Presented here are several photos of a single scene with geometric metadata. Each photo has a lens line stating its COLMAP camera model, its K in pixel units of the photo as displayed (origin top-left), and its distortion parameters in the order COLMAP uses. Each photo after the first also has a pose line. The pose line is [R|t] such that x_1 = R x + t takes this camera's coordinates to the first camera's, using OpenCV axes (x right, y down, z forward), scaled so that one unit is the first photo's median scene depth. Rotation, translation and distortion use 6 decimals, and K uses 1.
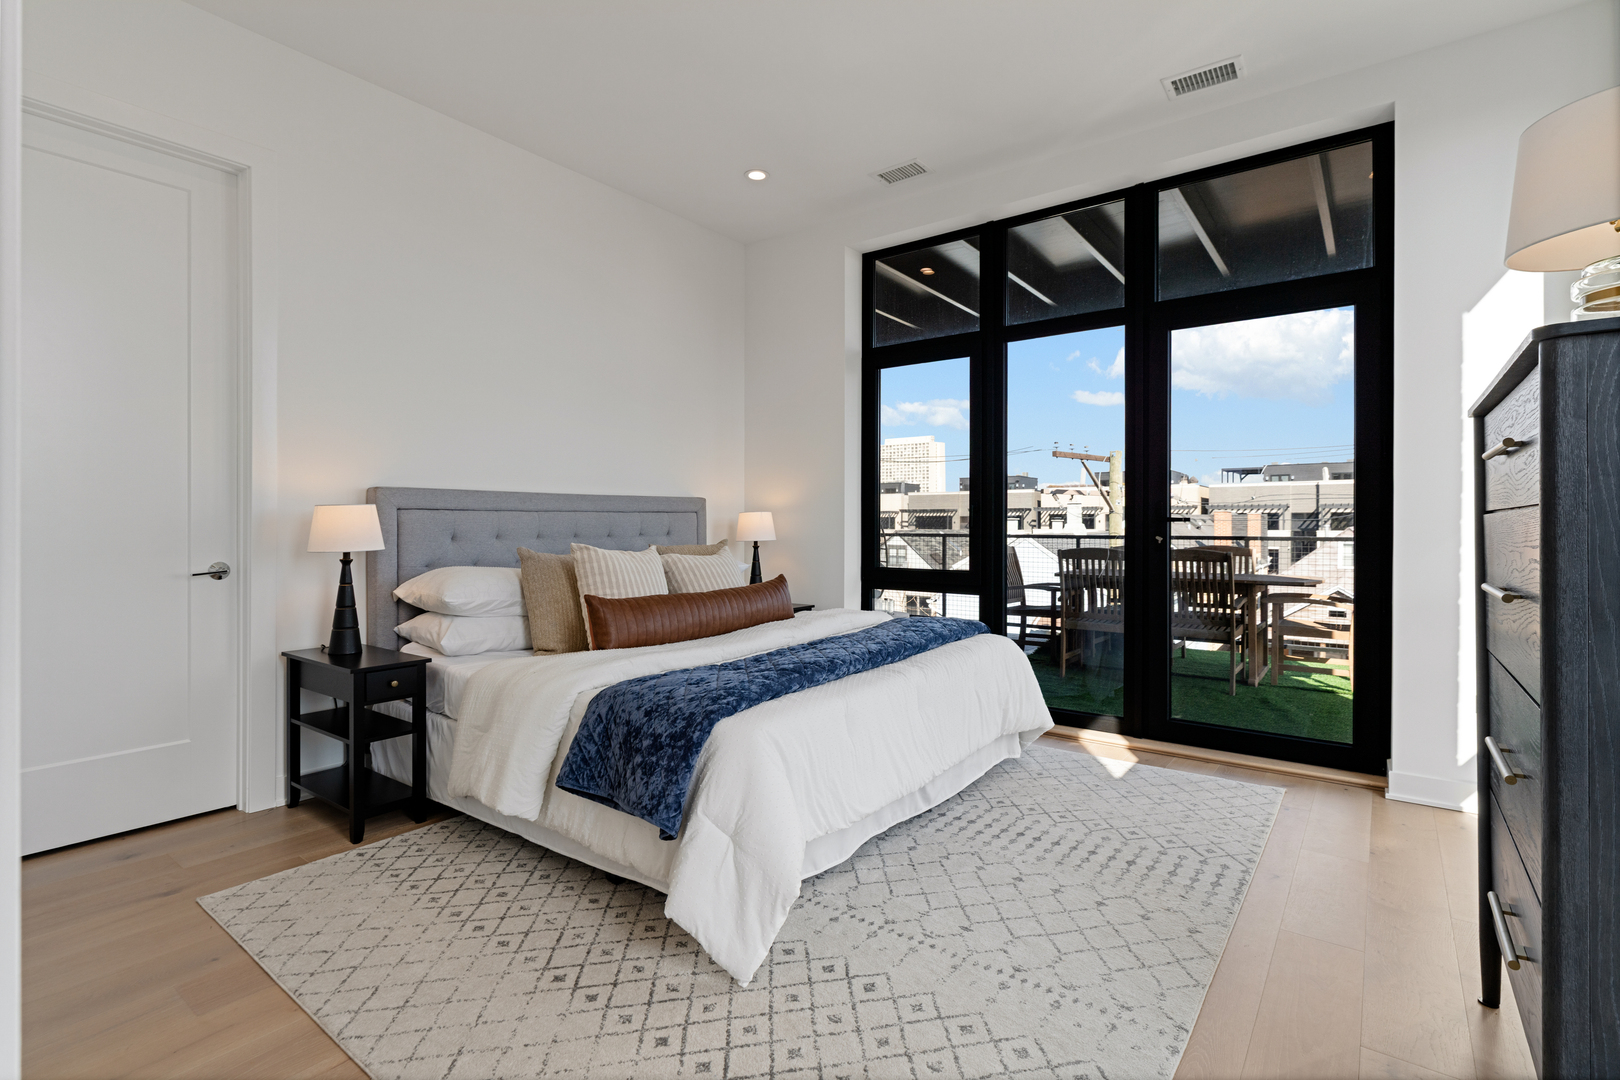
lens RADIAL K [[758.6, 0, 810.0], [0, 758.6, 540.0], [0, 0, 1]] dist [-0.000173, -0.000013]
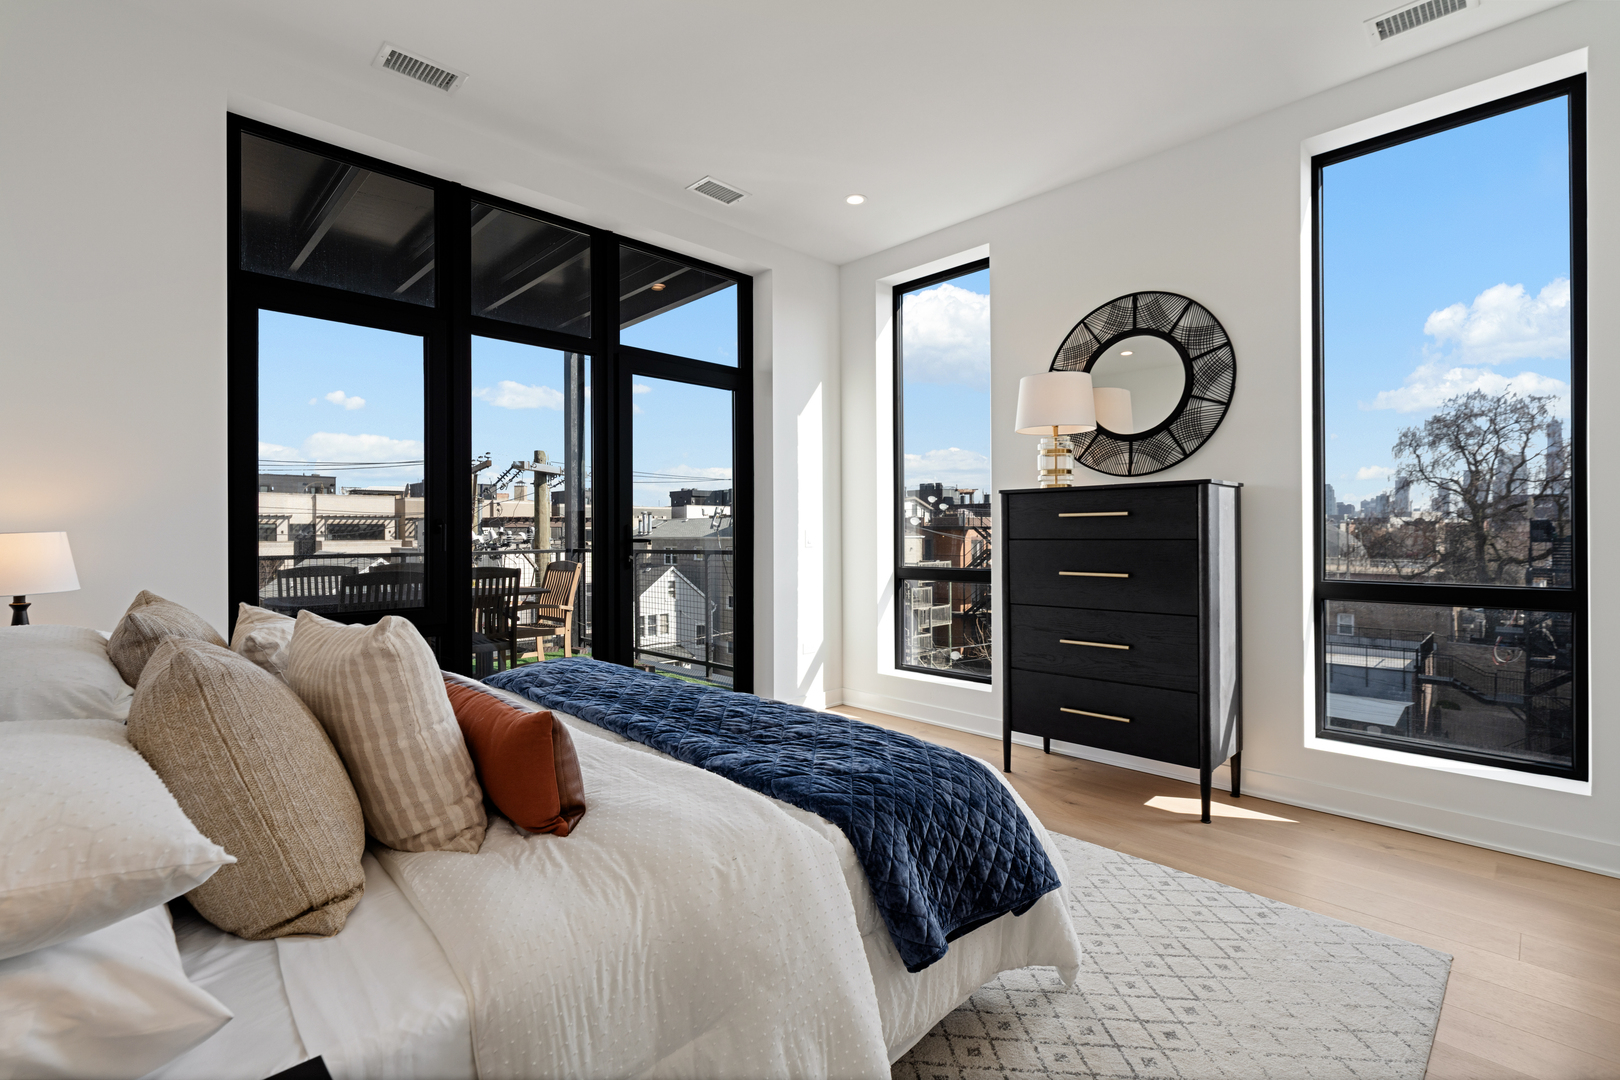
lens RADIAL K [[731.9, 0, 810.0], [0, 731.9, 540.0], [0, 0, 1]] dist [0.000054, 0.000024]
pose [[0.149060, -0.017040, 0.988681, -0.447378], [0.022498, 0.999651, 0.013837, -0.029787], [-0.988572, 0.020181, 0.149391, 0.456201]]
